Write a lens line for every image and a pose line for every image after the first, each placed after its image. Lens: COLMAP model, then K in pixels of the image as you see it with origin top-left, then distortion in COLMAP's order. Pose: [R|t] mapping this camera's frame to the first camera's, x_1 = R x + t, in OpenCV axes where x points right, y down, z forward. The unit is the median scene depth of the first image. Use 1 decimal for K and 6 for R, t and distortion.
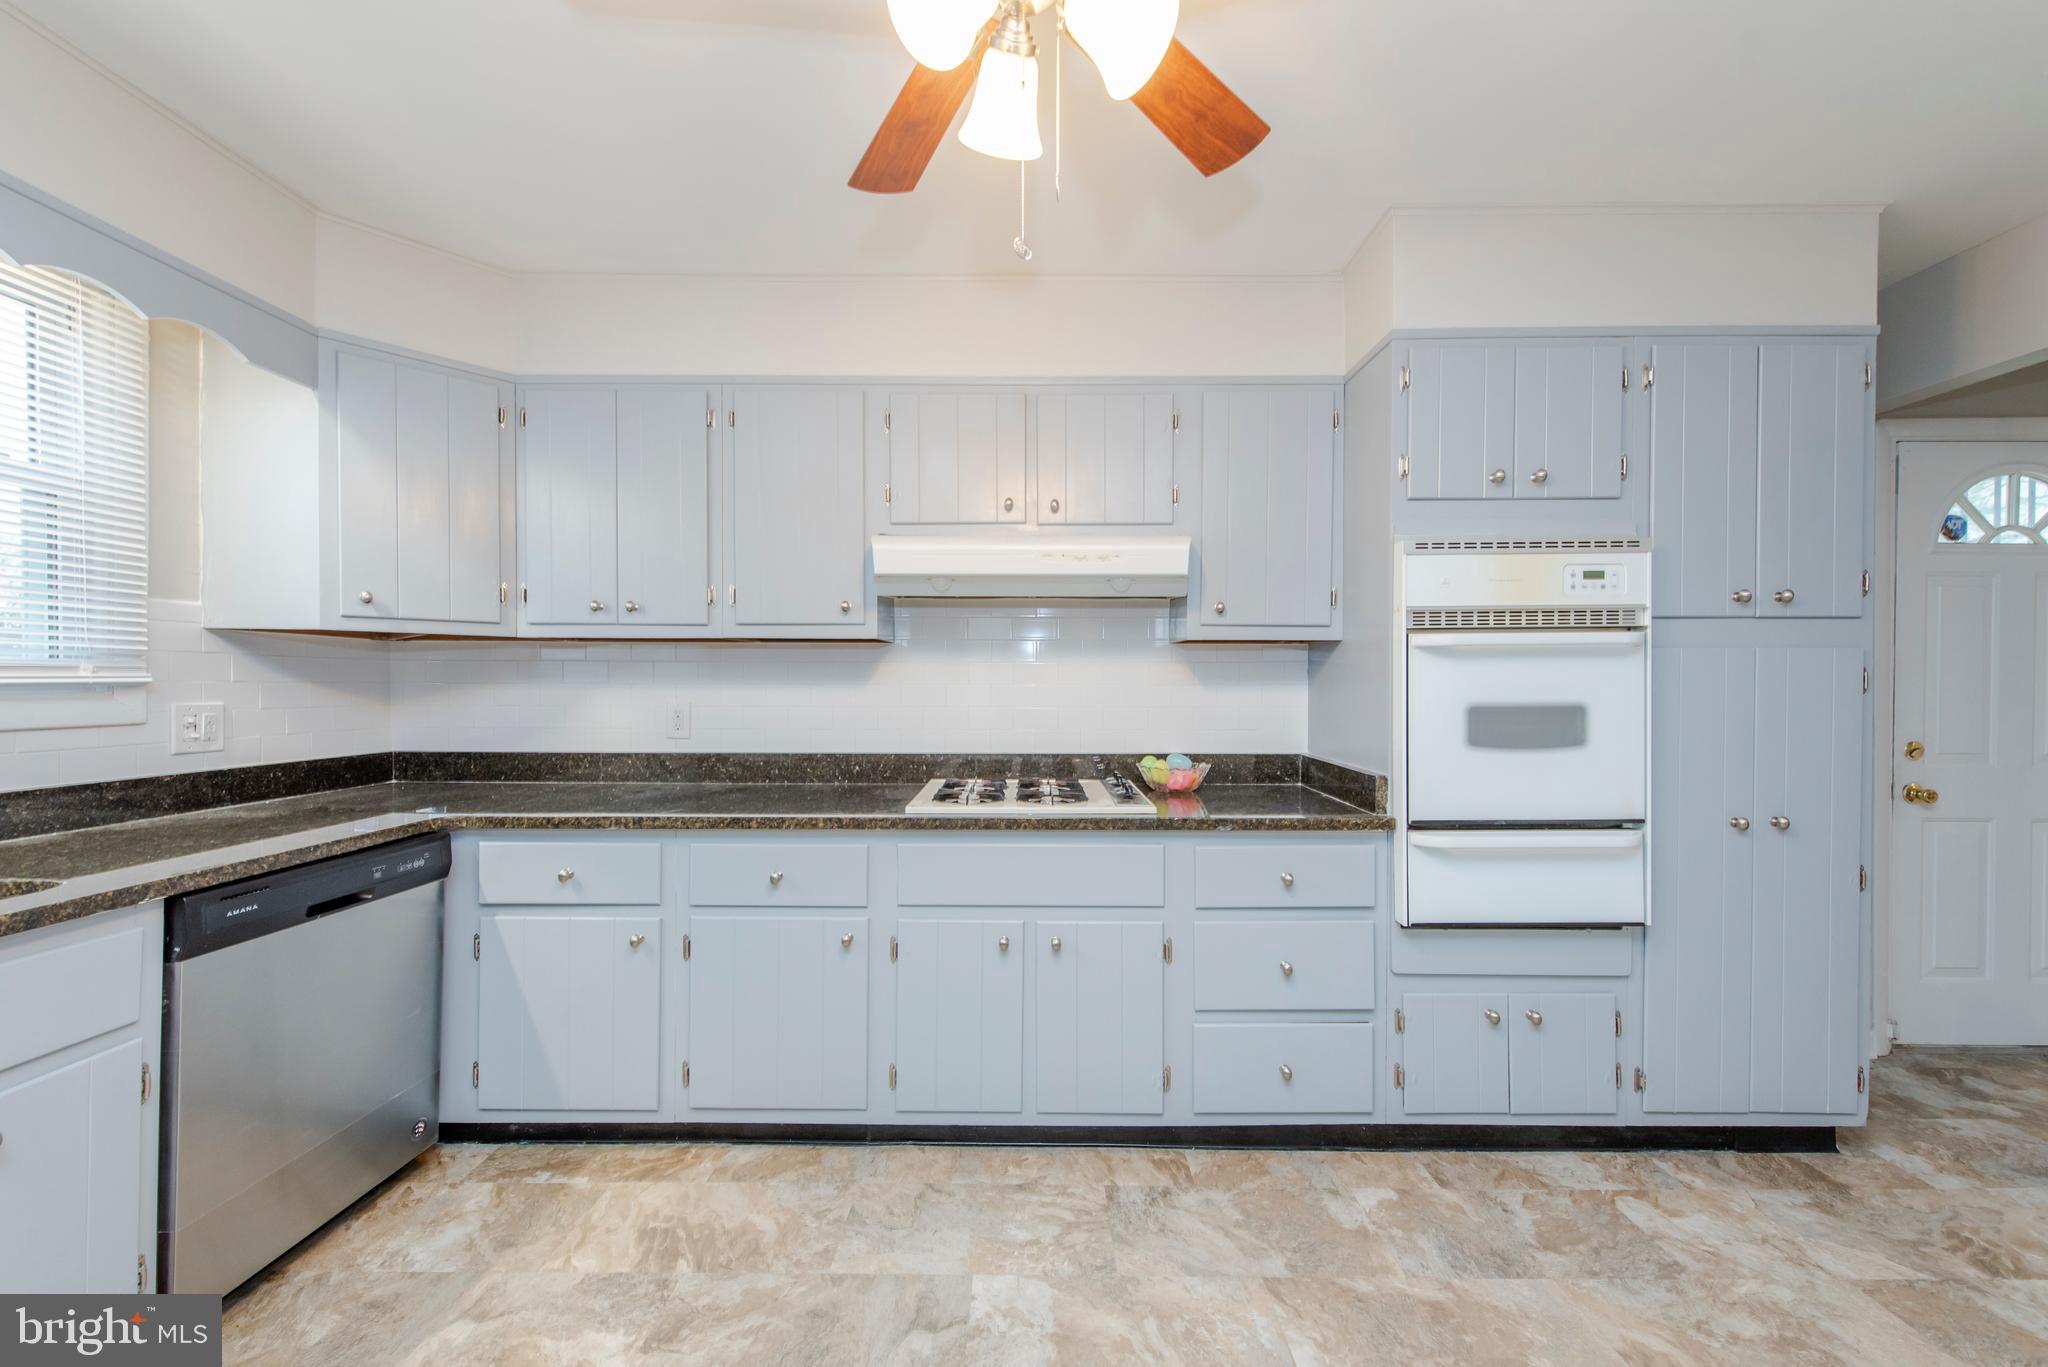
lens RADIAL K [[807.7, 0, 1027.9], [0, 807.7, 686.3], [0, 0, 1]] dist [0.007433, -0.001282]
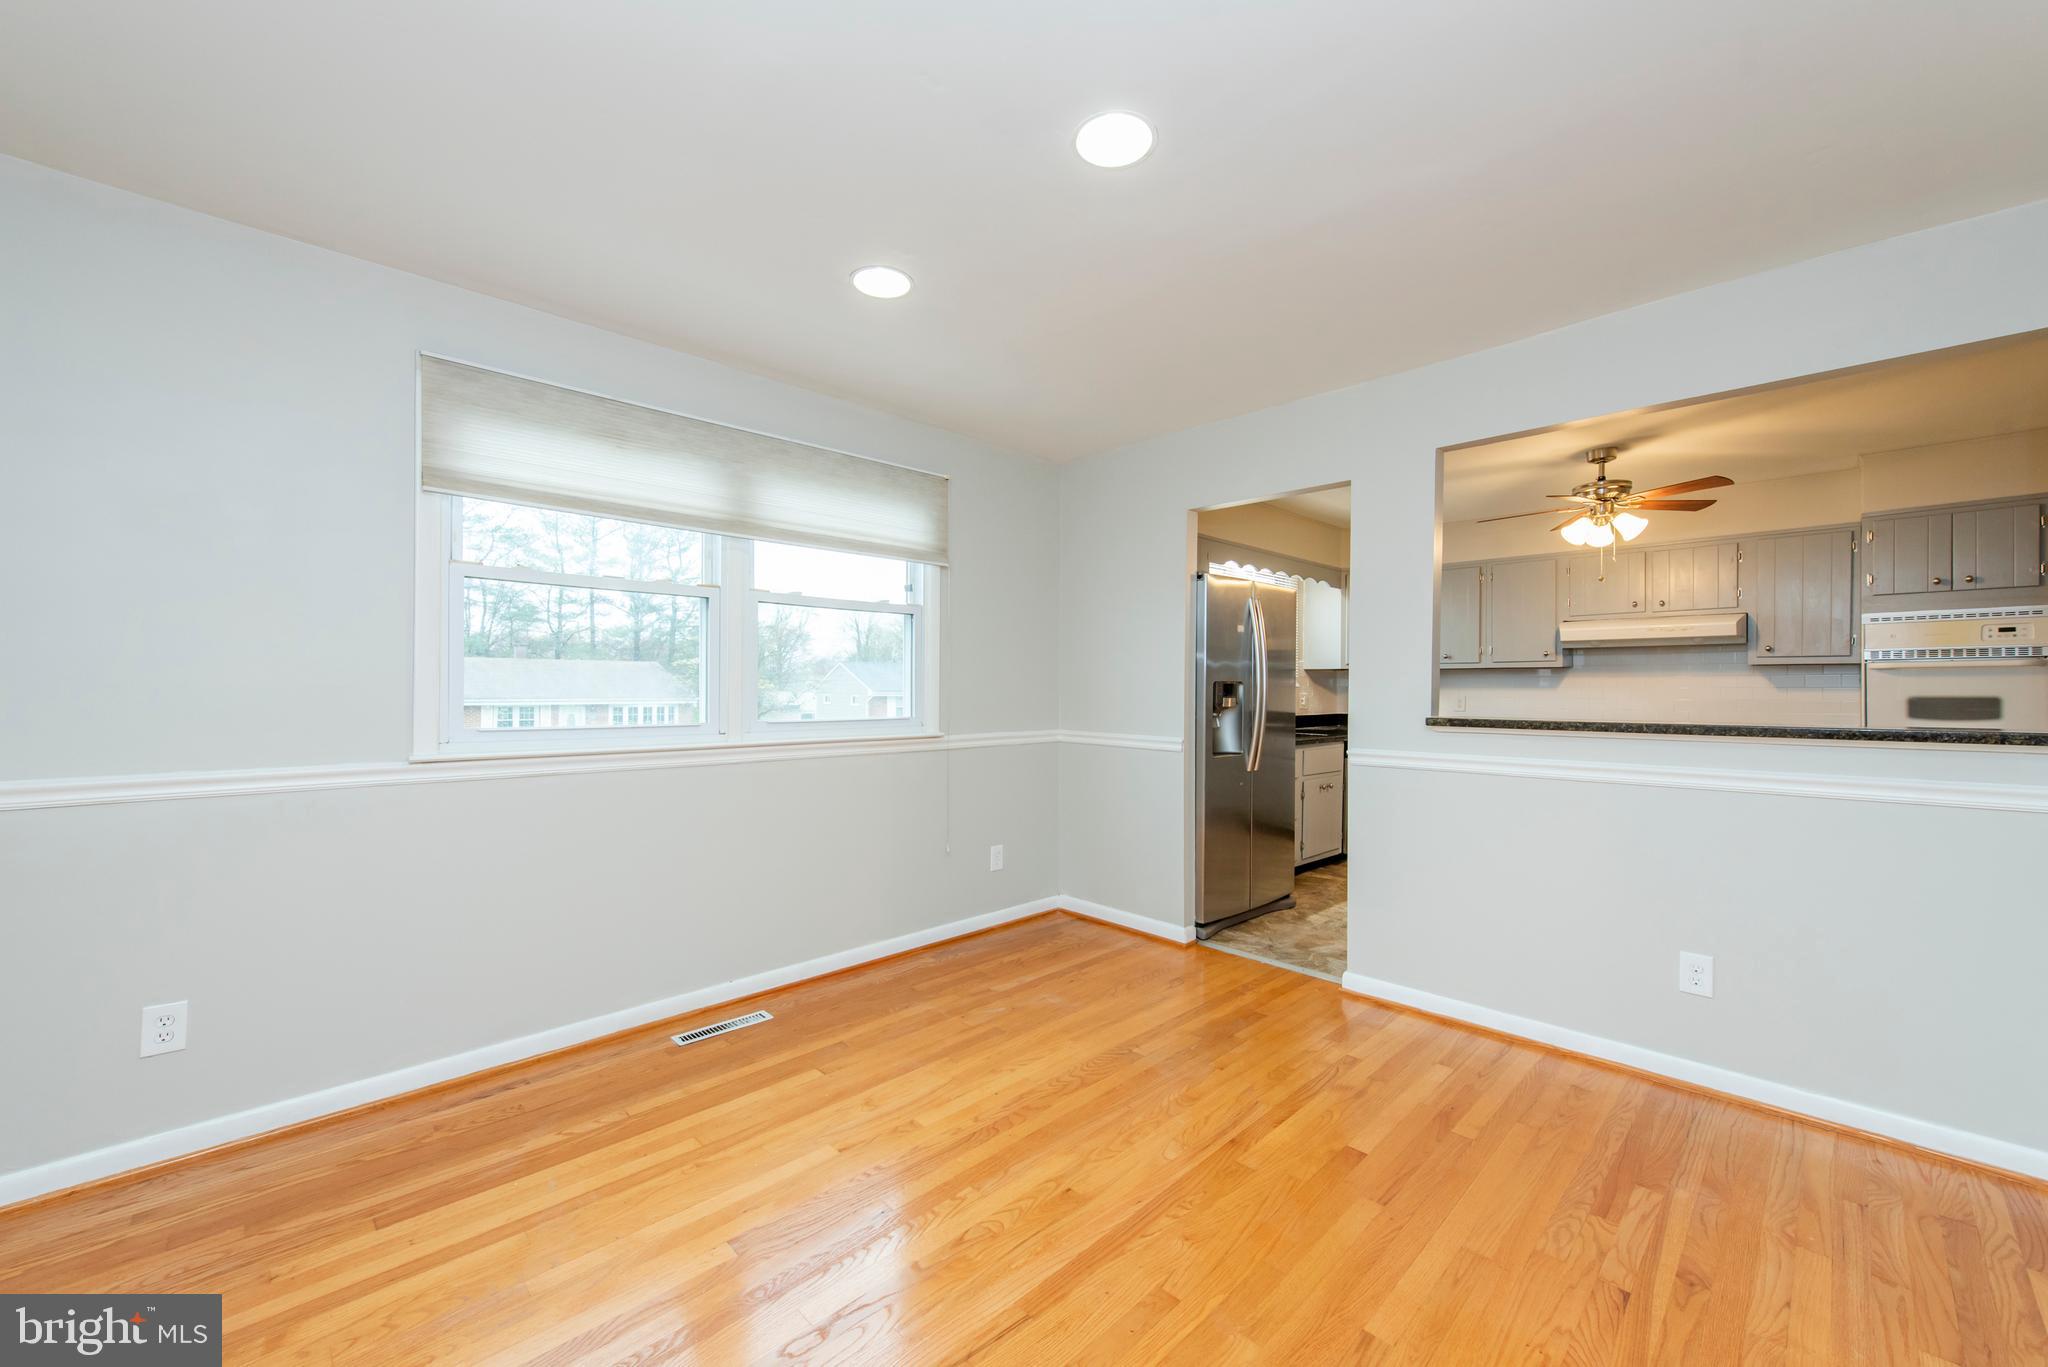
lens RADIAL K [[807.7, 0, 1016.1], [0, 807.7, 687.9], [0, 0, 1]] dist [0.007433, -0.001282]
pose [[0.694988, 0.001144, -0.719020, 0.453488], [-0.006960, 0.999963, -0.005136, 0.025188], [0.718987, 0.008574, 0.694970, -1.994876]]
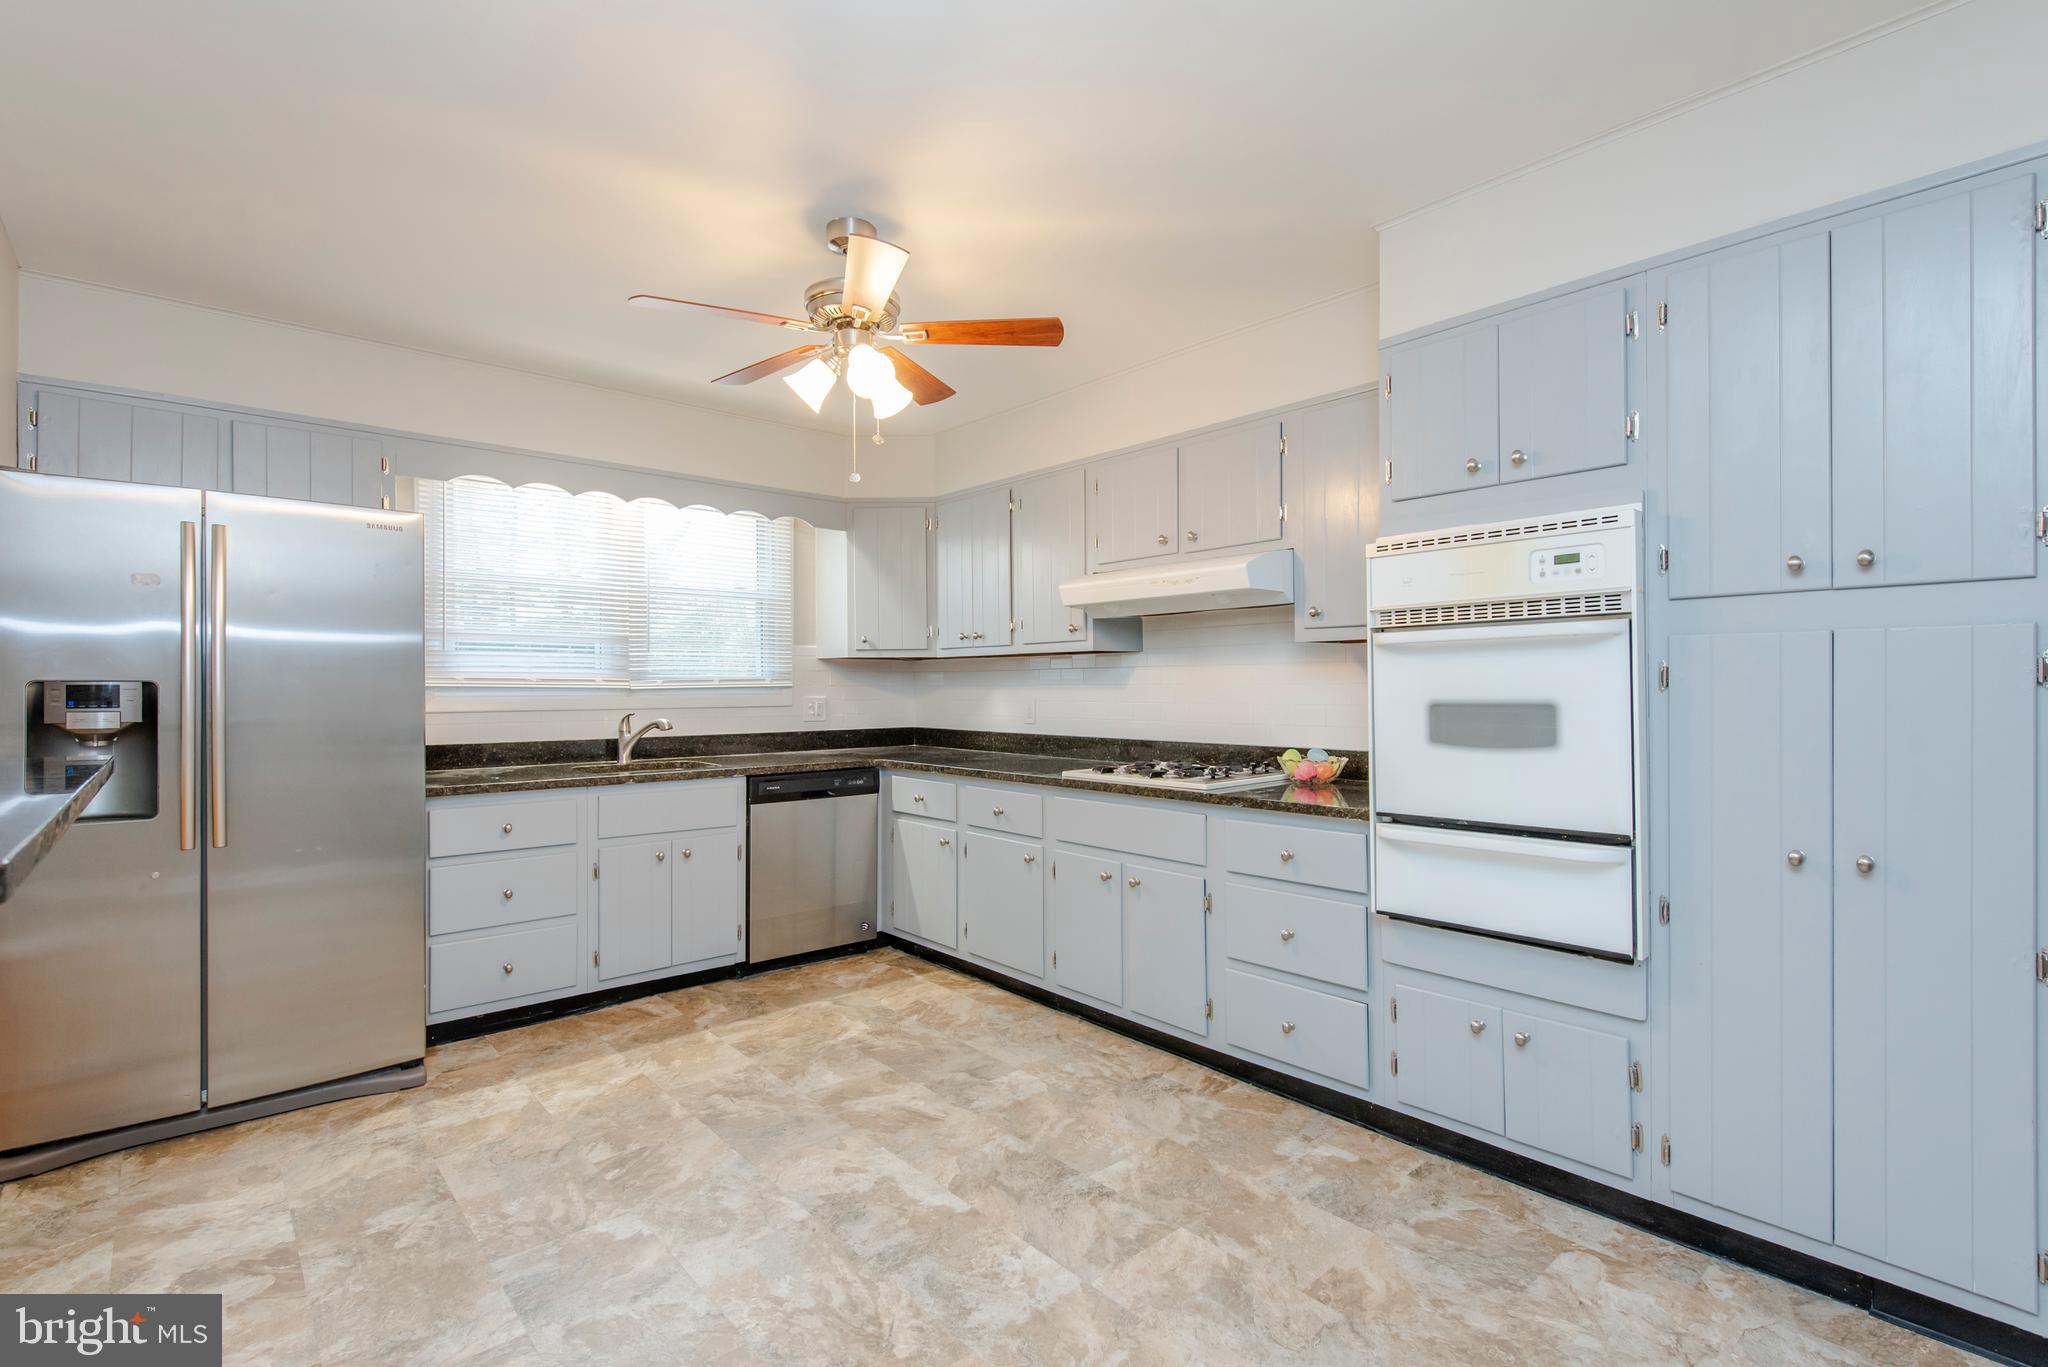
lens RADIAL K [[956.4, 0, 1019.2], [0, 956.4, 682.8], [0, 0, 1]] dist [0.003991, -0.000022]
pose [[0.655537, -0.007966, -0.755121, 1.098271], [0.001685, 0.999957, -0.009086, 0.009698], [0.755161, 0.004684, 0.655522, -0.160367]]
